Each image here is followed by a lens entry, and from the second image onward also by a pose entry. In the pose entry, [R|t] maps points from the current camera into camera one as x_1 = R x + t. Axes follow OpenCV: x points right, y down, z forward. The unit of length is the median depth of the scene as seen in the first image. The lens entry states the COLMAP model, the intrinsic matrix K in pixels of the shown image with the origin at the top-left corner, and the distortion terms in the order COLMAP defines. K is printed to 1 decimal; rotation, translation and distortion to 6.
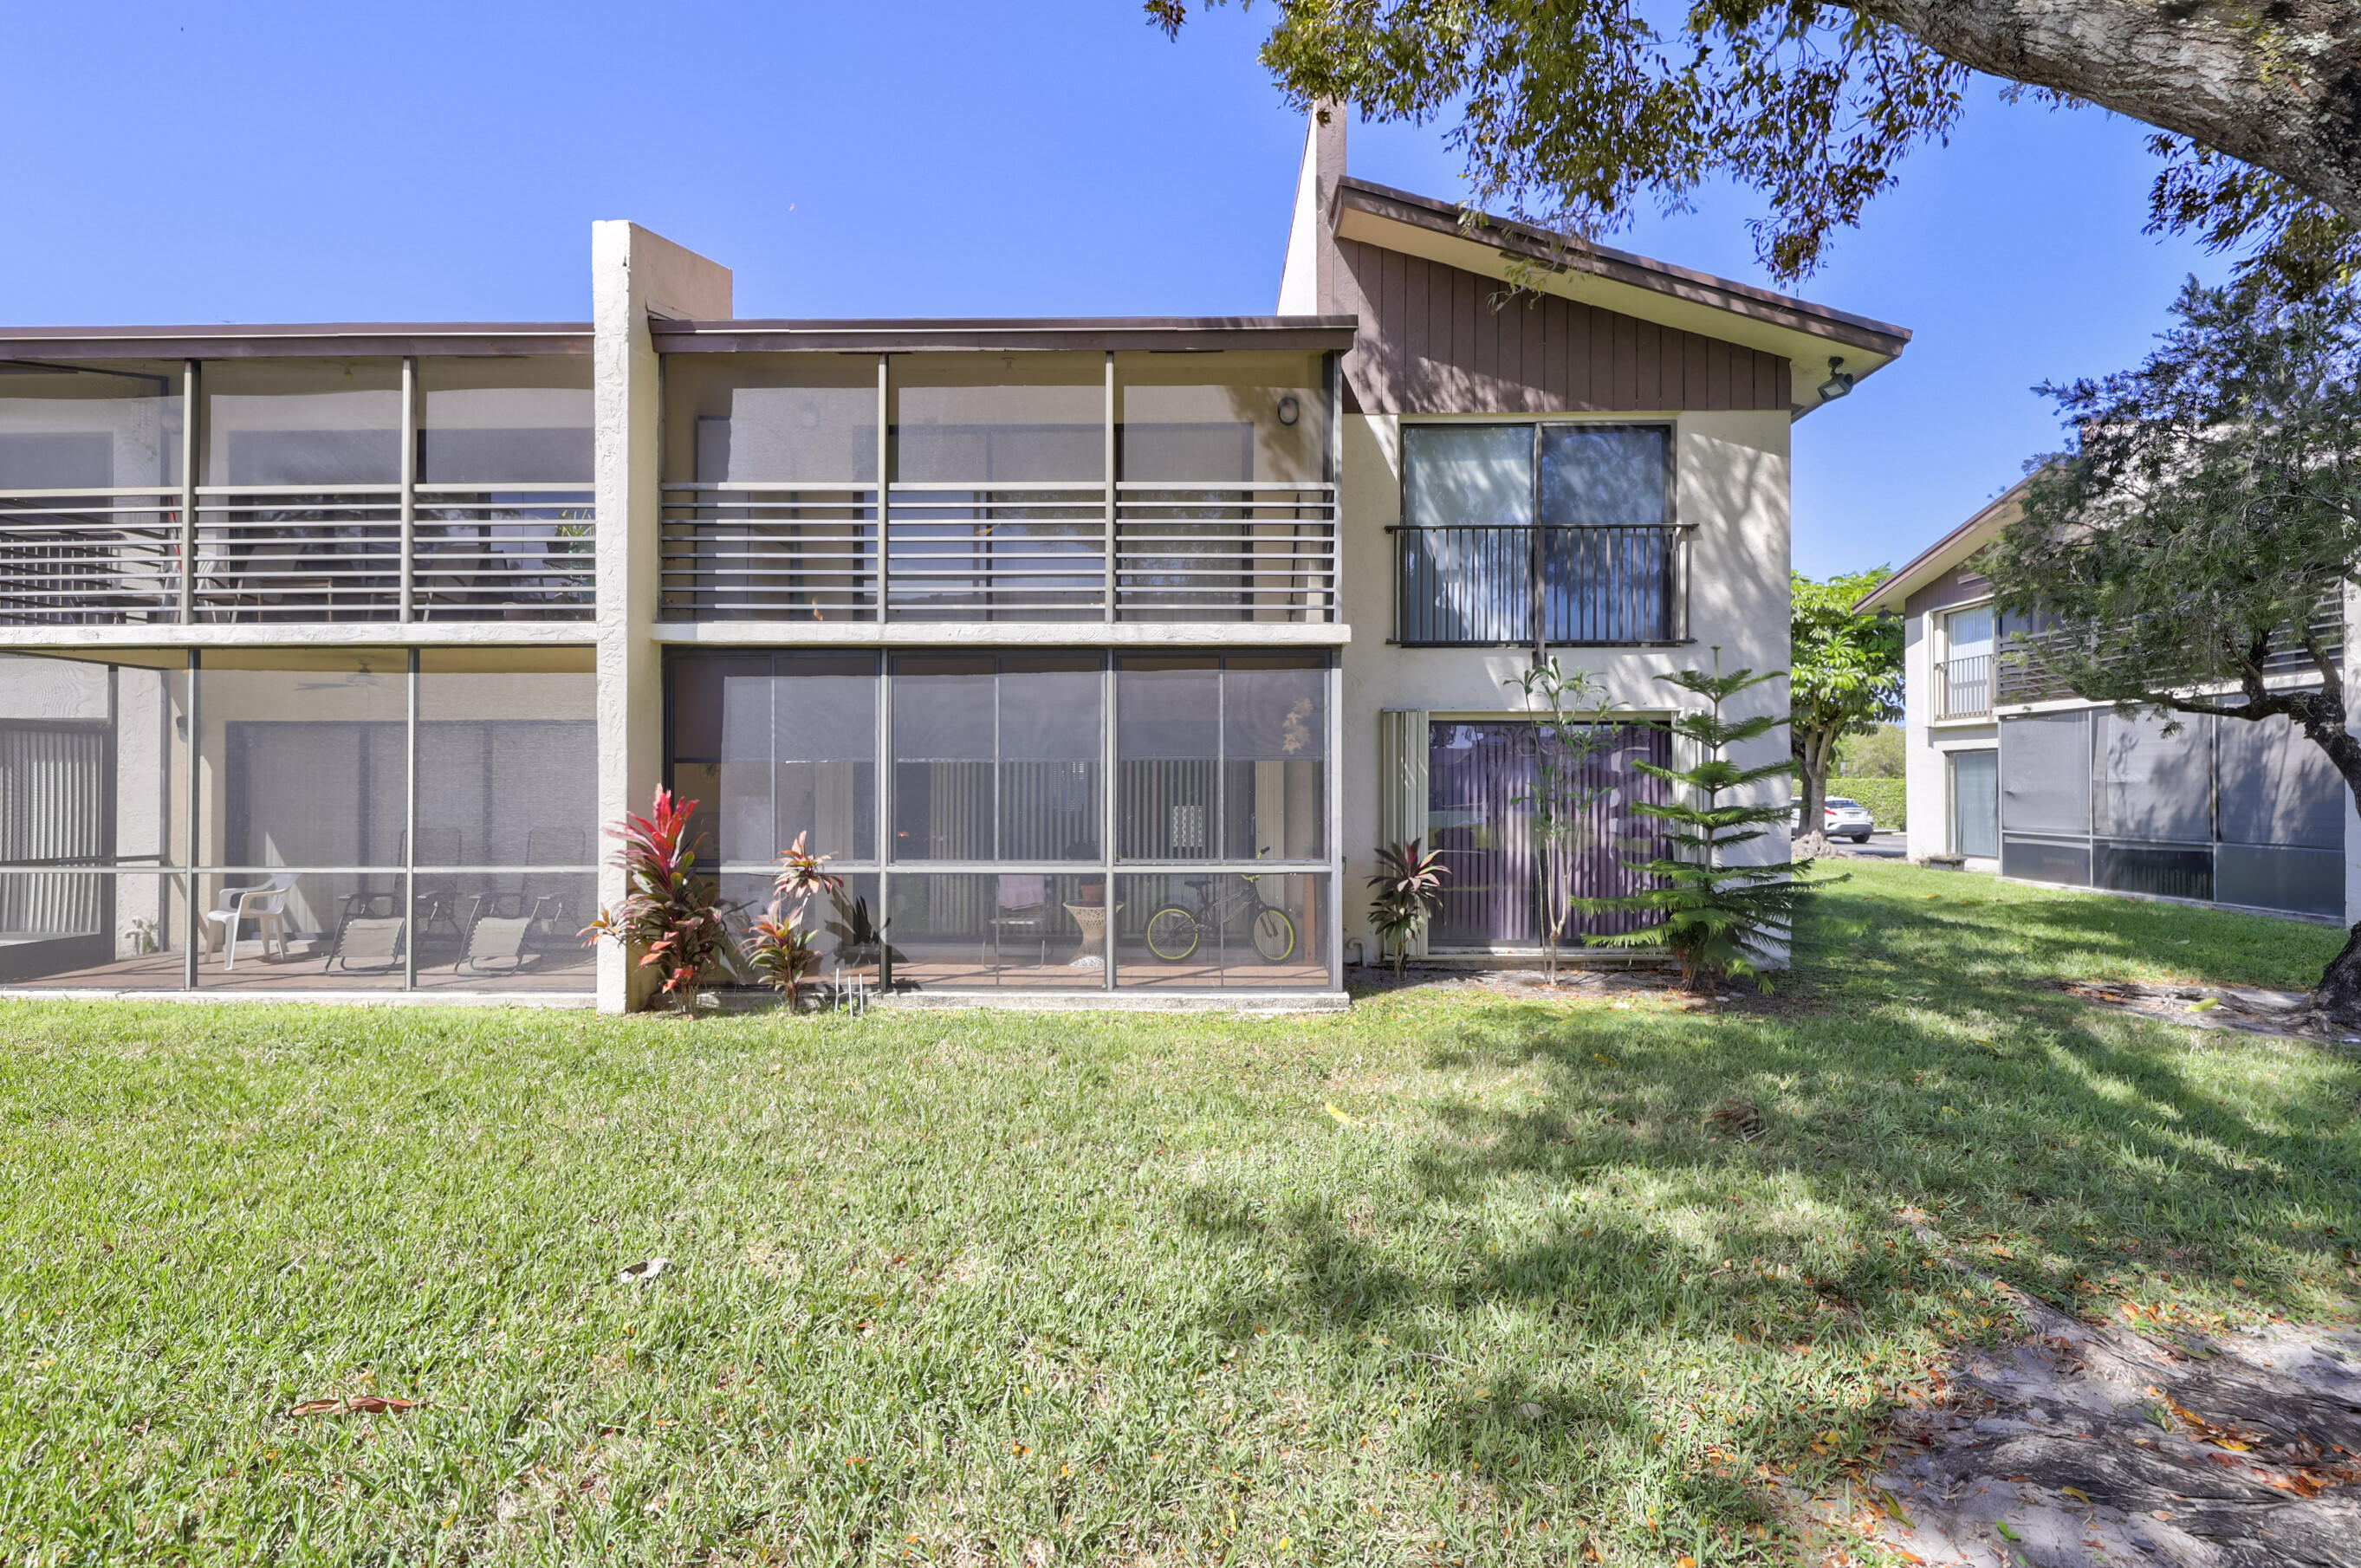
lens RADIAL K [[987.4, 0, 1180.5], [0, 987.4, 784.0], [0, 0, 1]] dist [-0.029221, -0.000017]
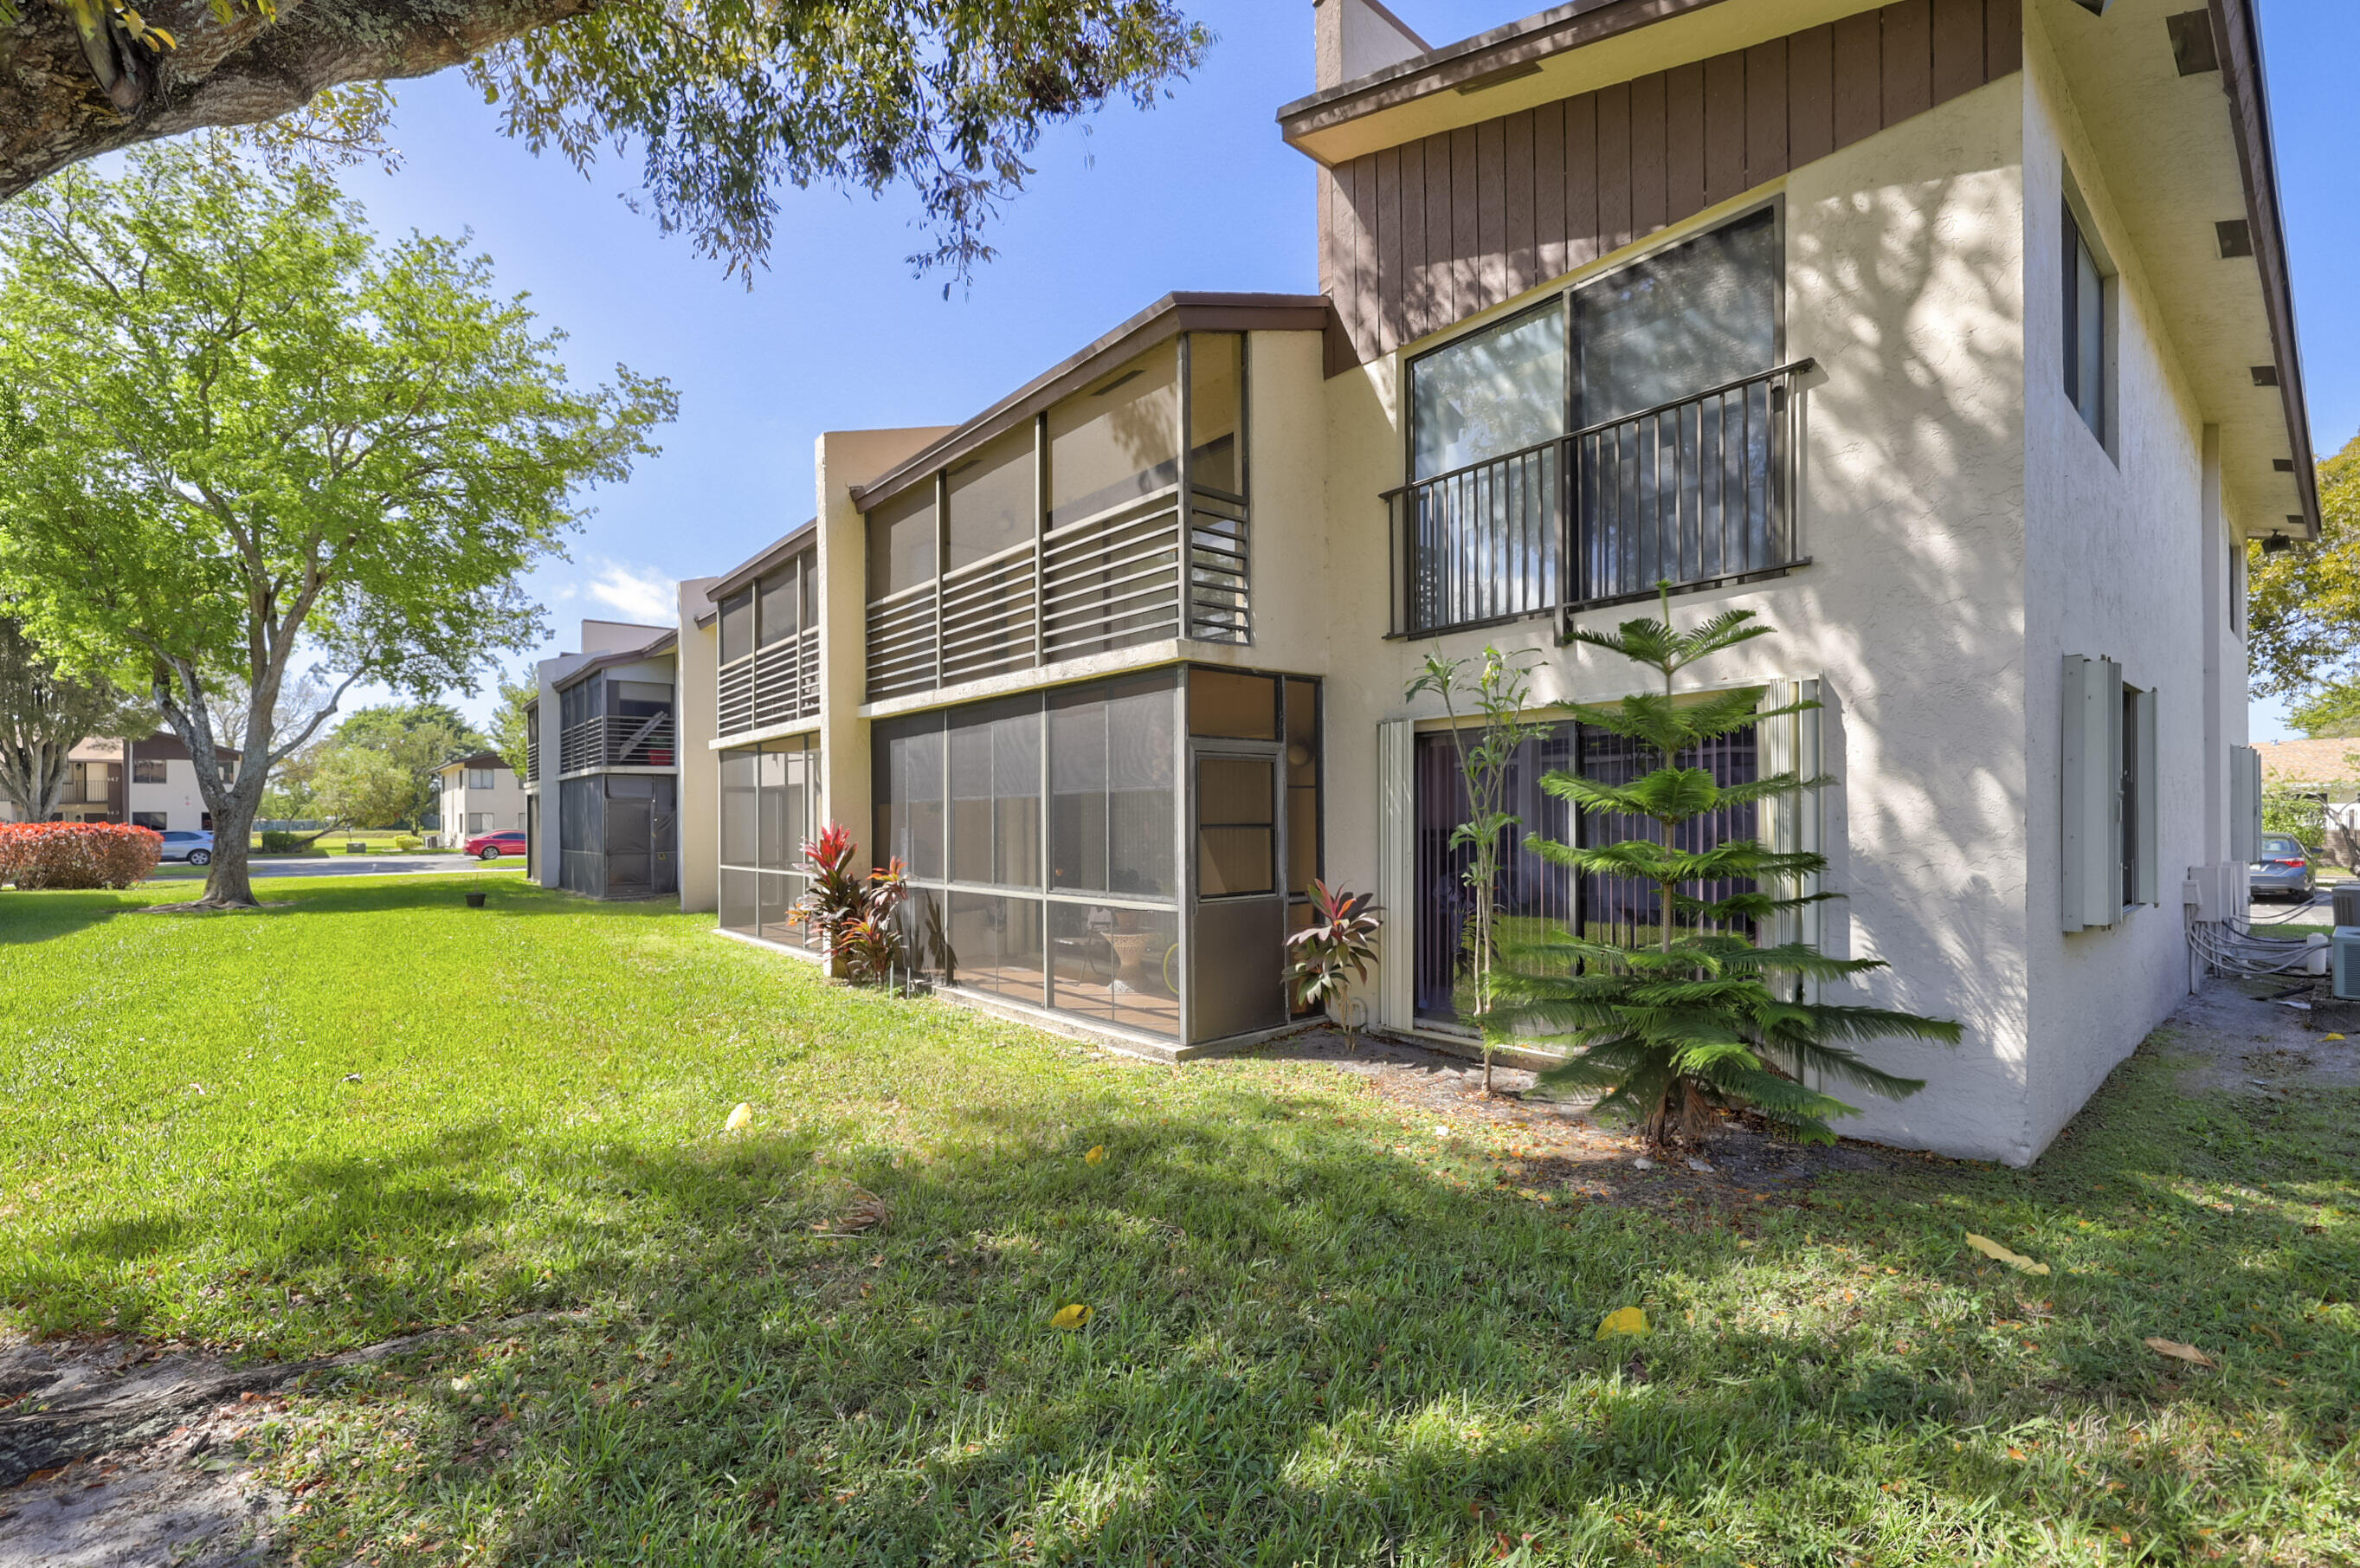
lens RADIAL K [[1029.4, 0, 1165.2], [0, 1029.4, 796.1], [0, 0, 1]] dist [0.002194, -0.000043]
pose [[0.653665, -0.022193, -0.756458, 0.837192], [0.015710, 0.999752, -0.015755, -0.002612], [0.756621, -0.001585, 0.653852, 0.354032]]
